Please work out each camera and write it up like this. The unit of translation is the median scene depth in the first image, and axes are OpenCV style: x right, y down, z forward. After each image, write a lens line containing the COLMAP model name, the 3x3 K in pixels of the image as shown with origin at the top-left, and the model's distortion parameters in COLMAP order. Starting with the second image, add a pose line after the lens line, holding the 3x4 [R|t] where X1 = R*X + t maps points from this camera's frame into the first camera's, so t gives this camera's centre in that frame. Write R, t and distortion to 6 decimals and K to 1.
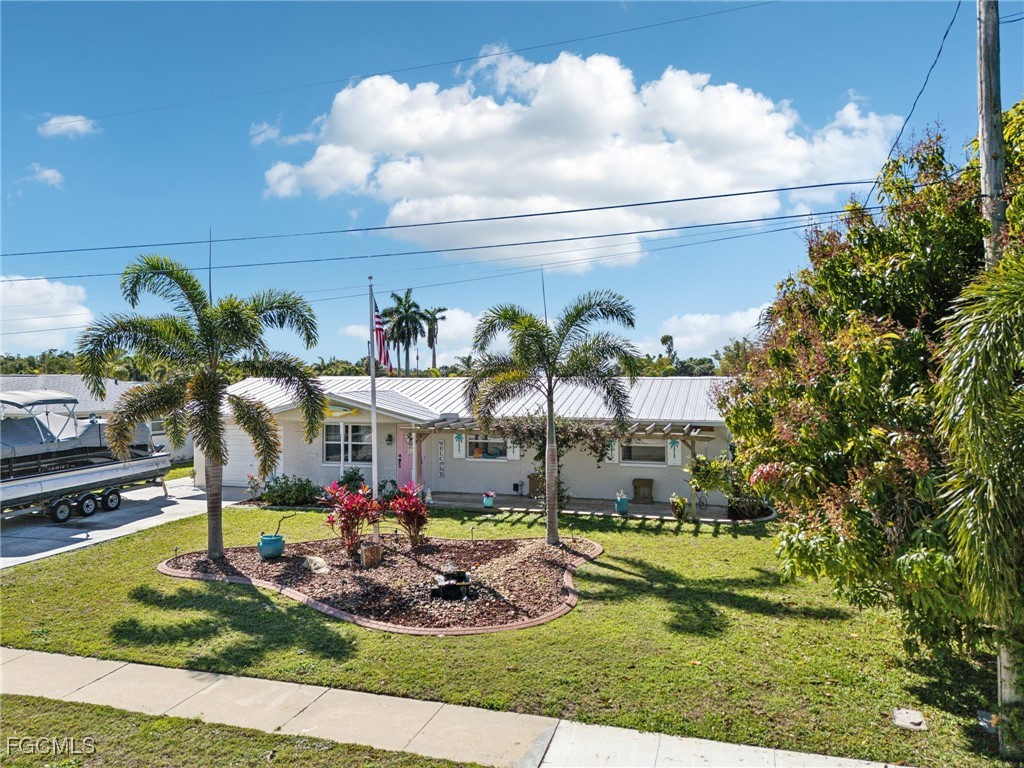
lens RADIAL K [[712.0, 0, 512.0], [0, 712.0, 384.0], [0, 0, 1]] dist [0.061301, -0.041663]
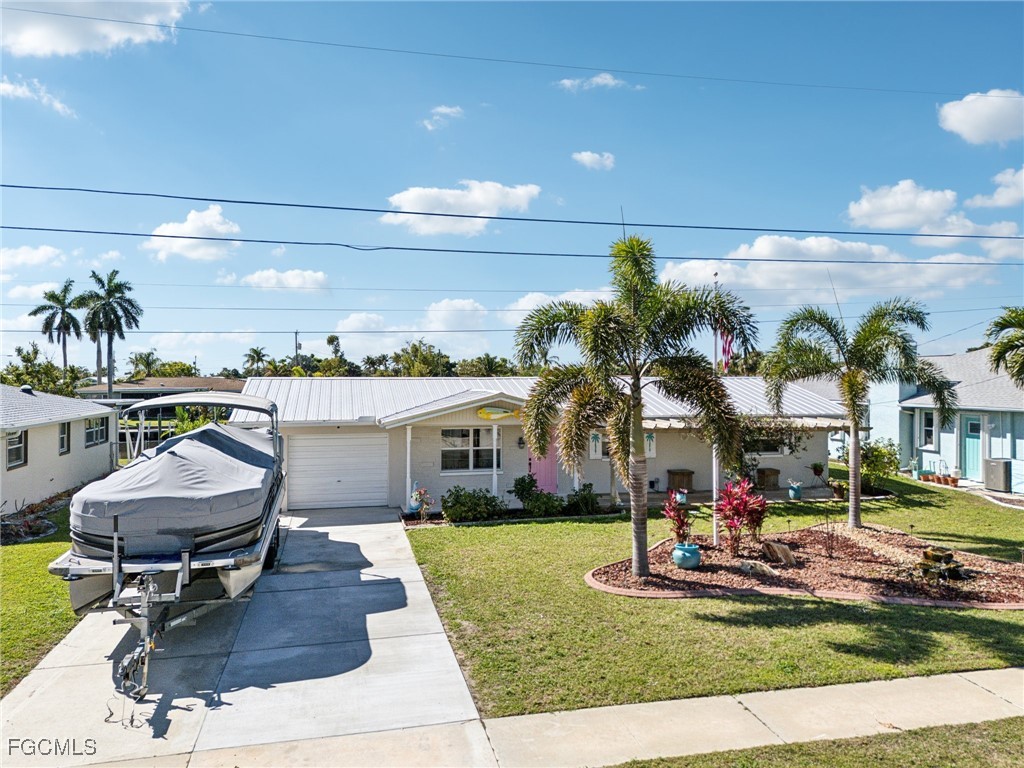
lens RADIAL K [[712.0, 0, 512.0], [0, 712.0, 384.0], [0, 0, 1]] dist [0.061301, -0.041663]
pose [[0.876441, -0.002053, 0.481505, -0.906104], [0.002602, 0.999997, -0.000473, 0.000987], [-0.481503, 0.001667, 0.876443, 0.266453]]
